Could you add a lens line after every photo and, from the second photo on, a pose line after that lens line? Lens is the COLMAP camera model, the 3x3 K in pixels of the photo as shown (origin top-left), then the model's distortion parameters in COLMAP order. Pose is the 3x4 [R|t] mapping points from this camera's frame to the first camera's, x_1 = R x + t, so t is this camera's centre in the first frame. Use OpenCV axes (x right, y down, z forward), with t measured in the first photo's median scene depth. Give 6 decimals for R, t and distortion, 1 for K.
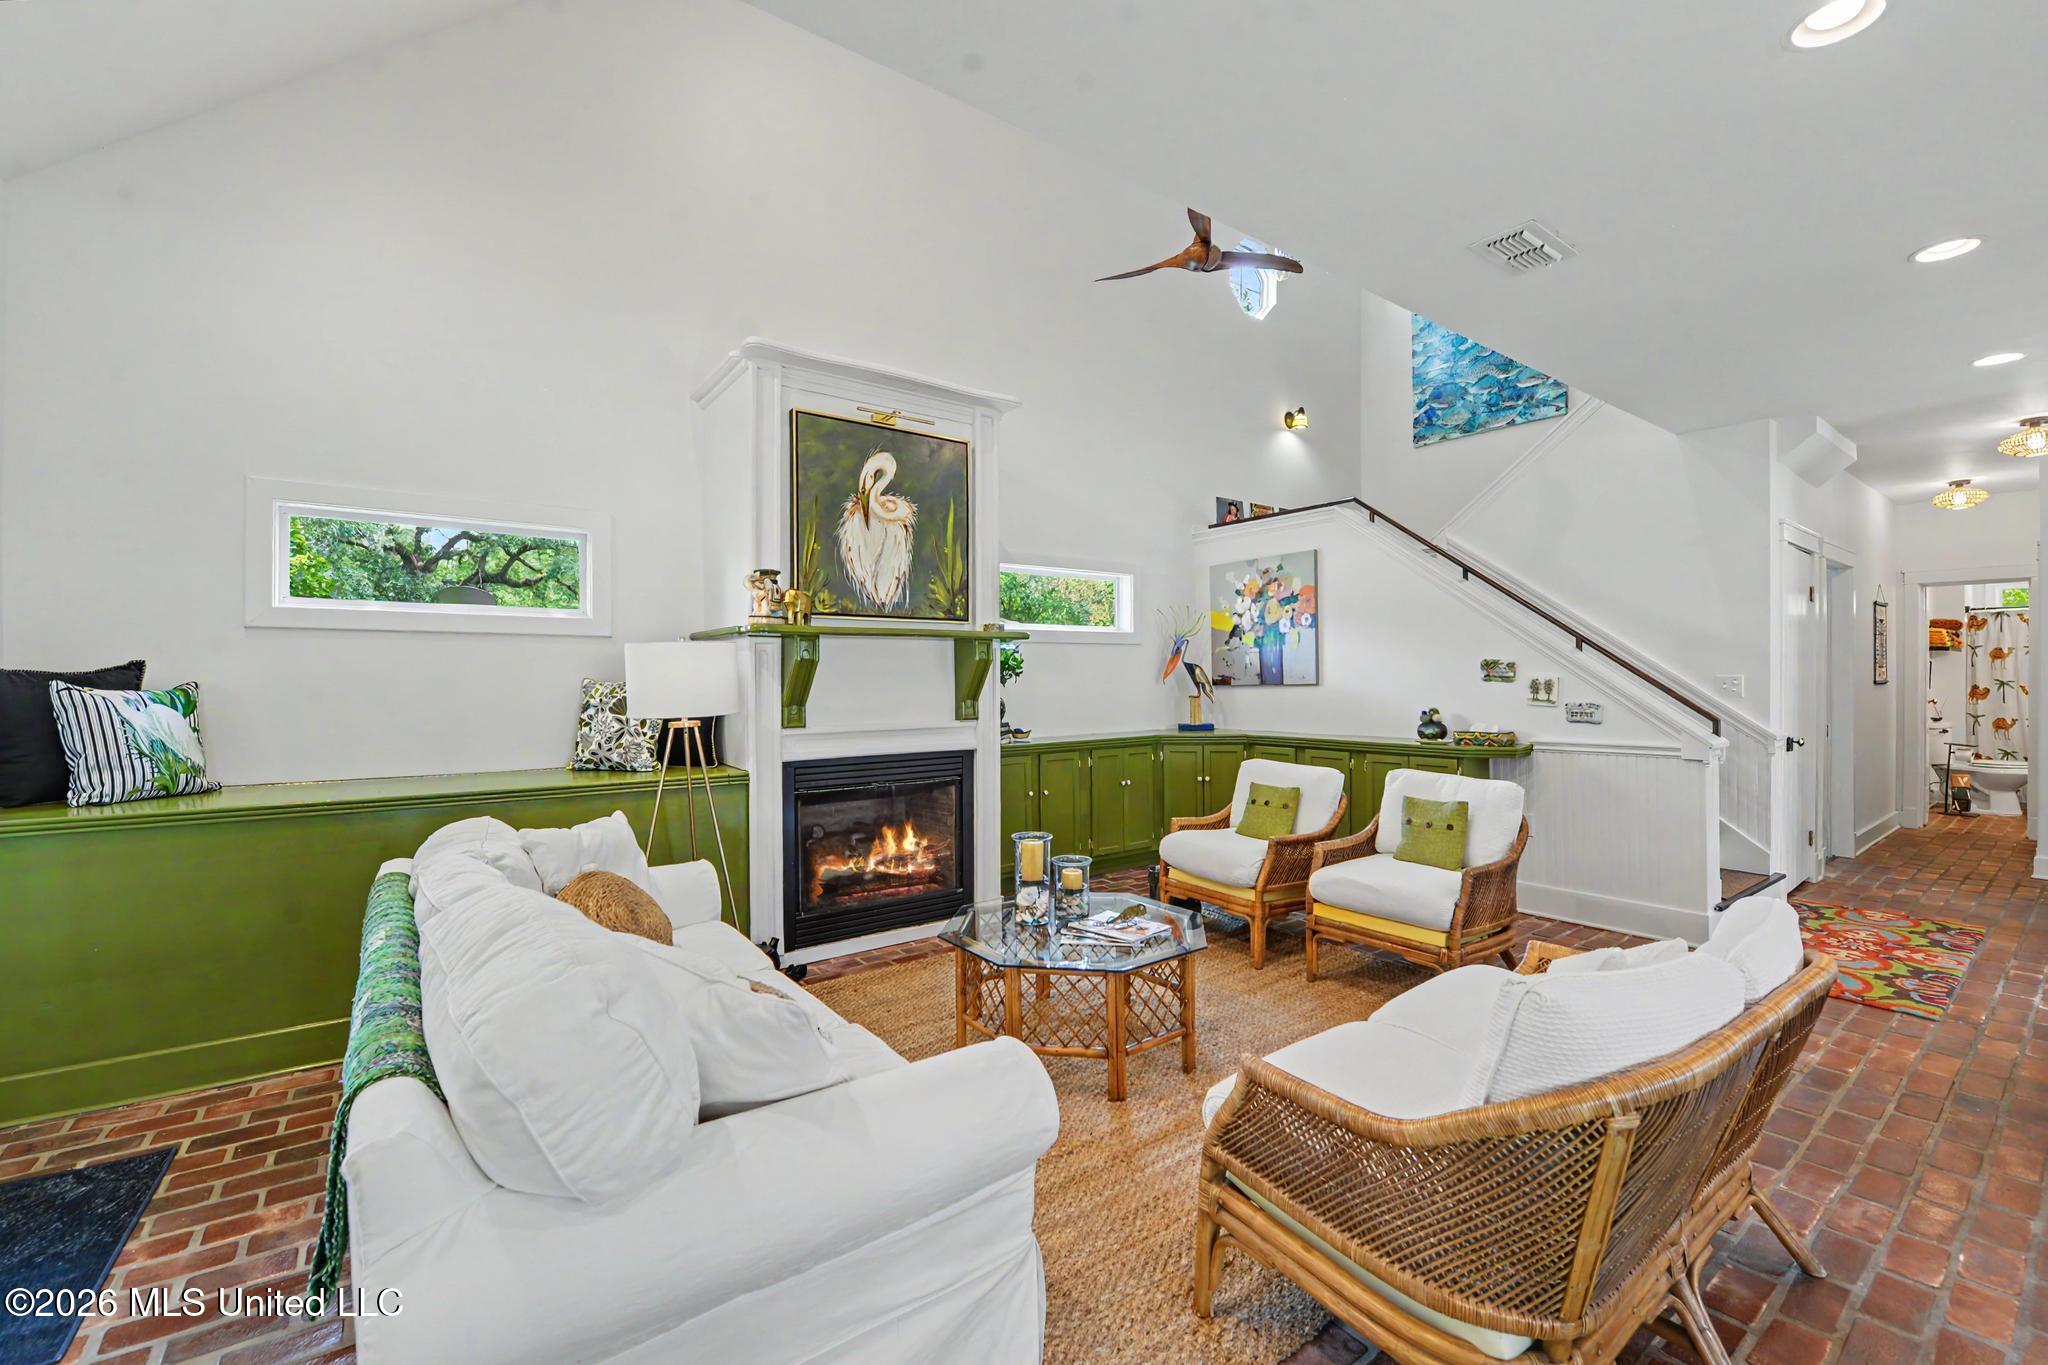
lens RADIAL K [[835.7, 0, 1025.2], [0, 835.7, 681.0], [0, 0, 1]] dist [-0.015770, -0.000707]
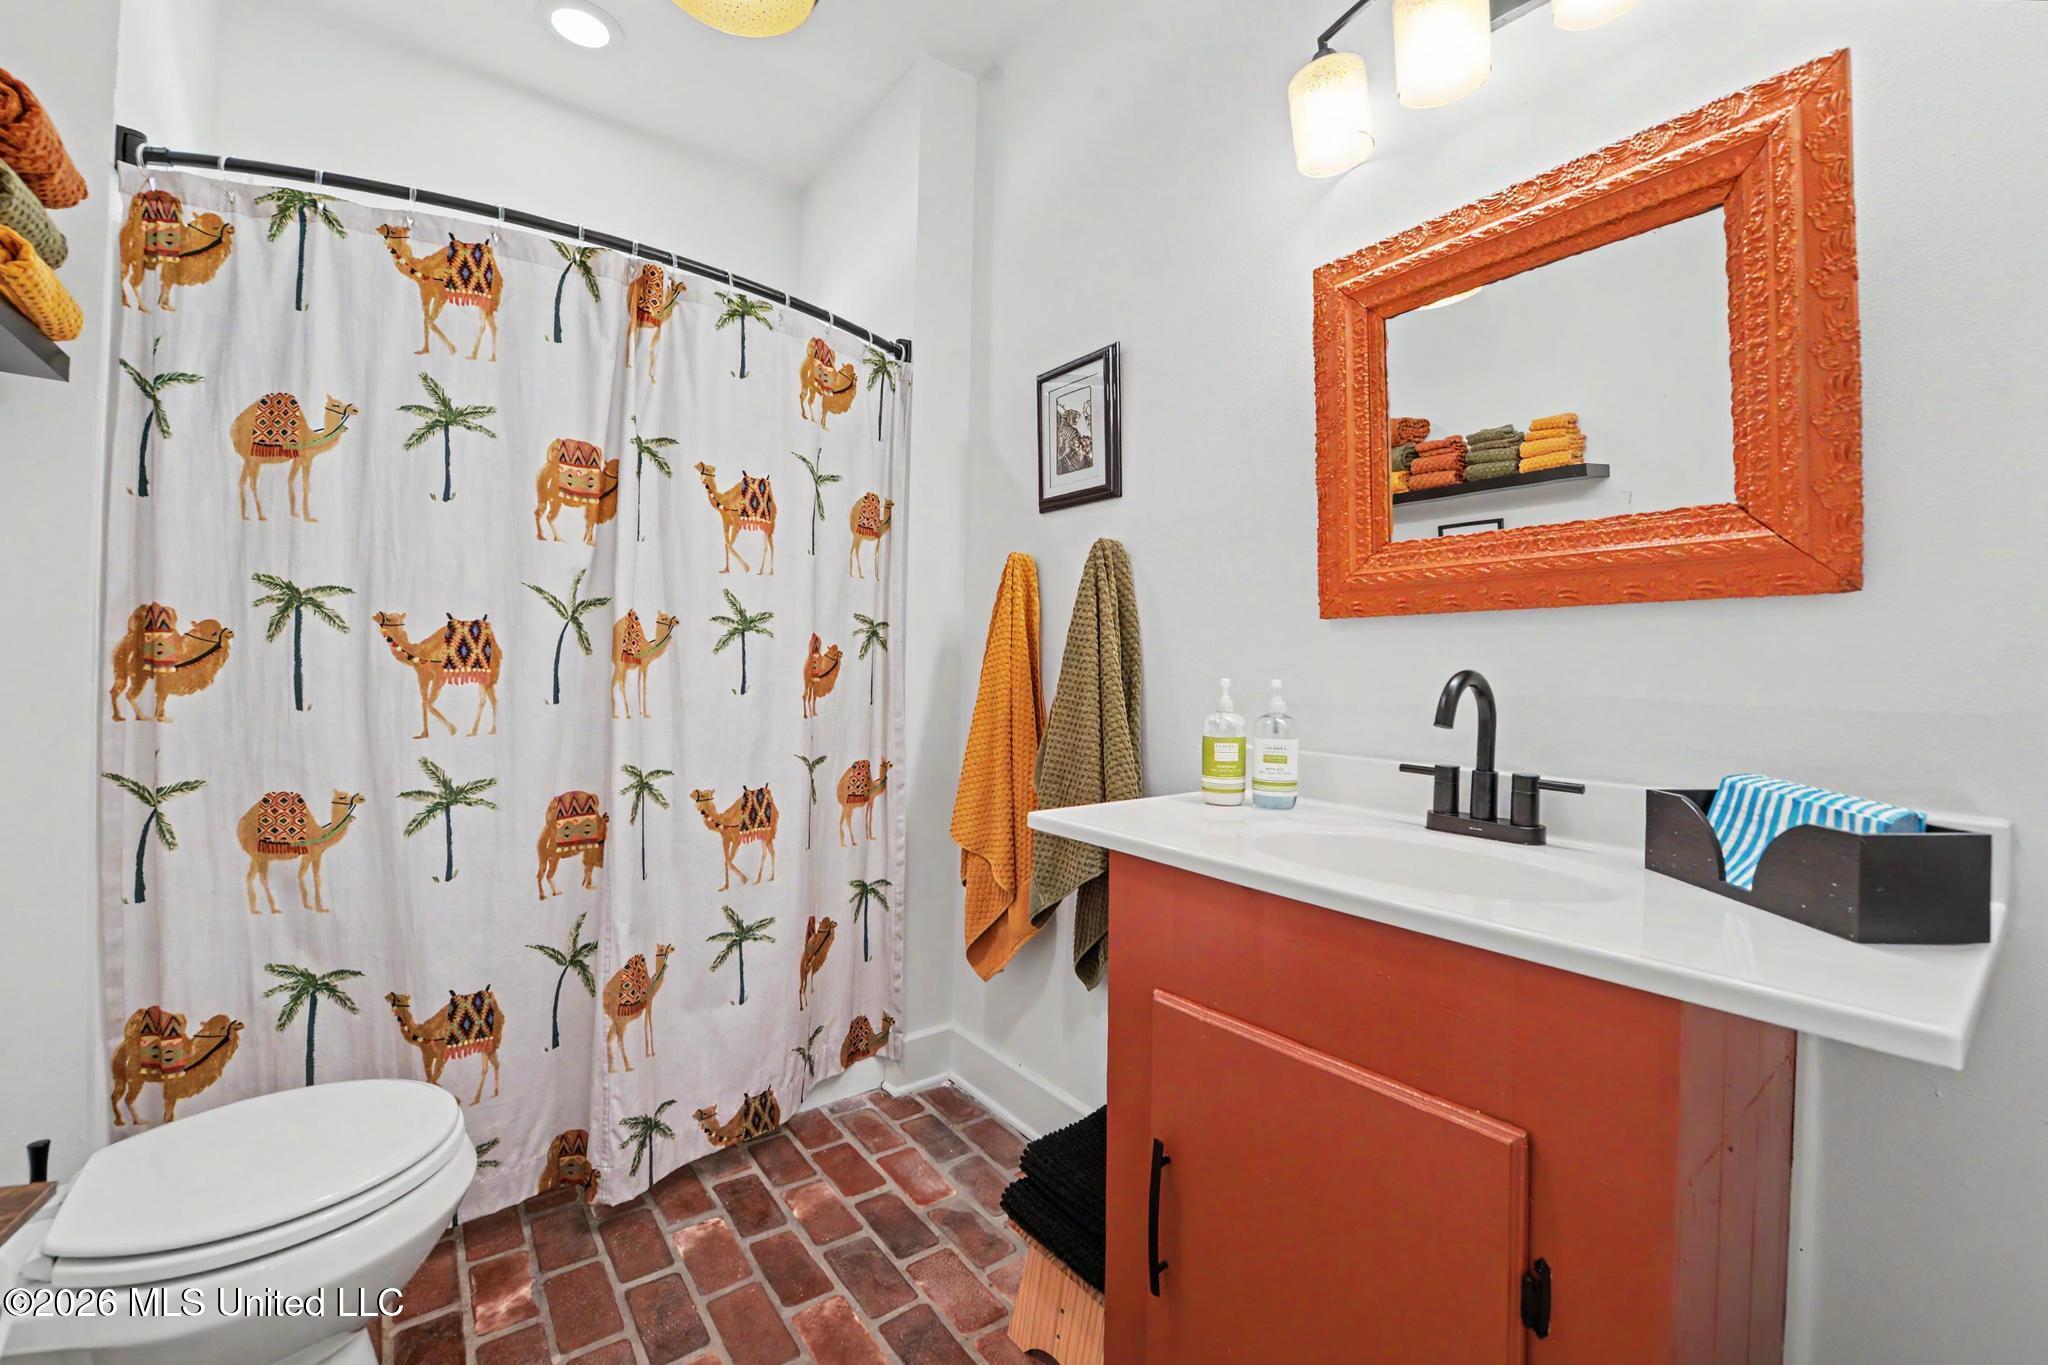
lens RADIAL K [[835.7, 0, 1027.5], [0, 835.7, 673.1], [0, 0, 1]] dist [-0.015770, -0.000707]
pose [[-0.029158, 0.019216, 0.999390, 1.003220], [-0.013514, 0.999716, -0.019616, 0.019733], [-0.999483, -0.014078, -0.028890, 0.836068]]
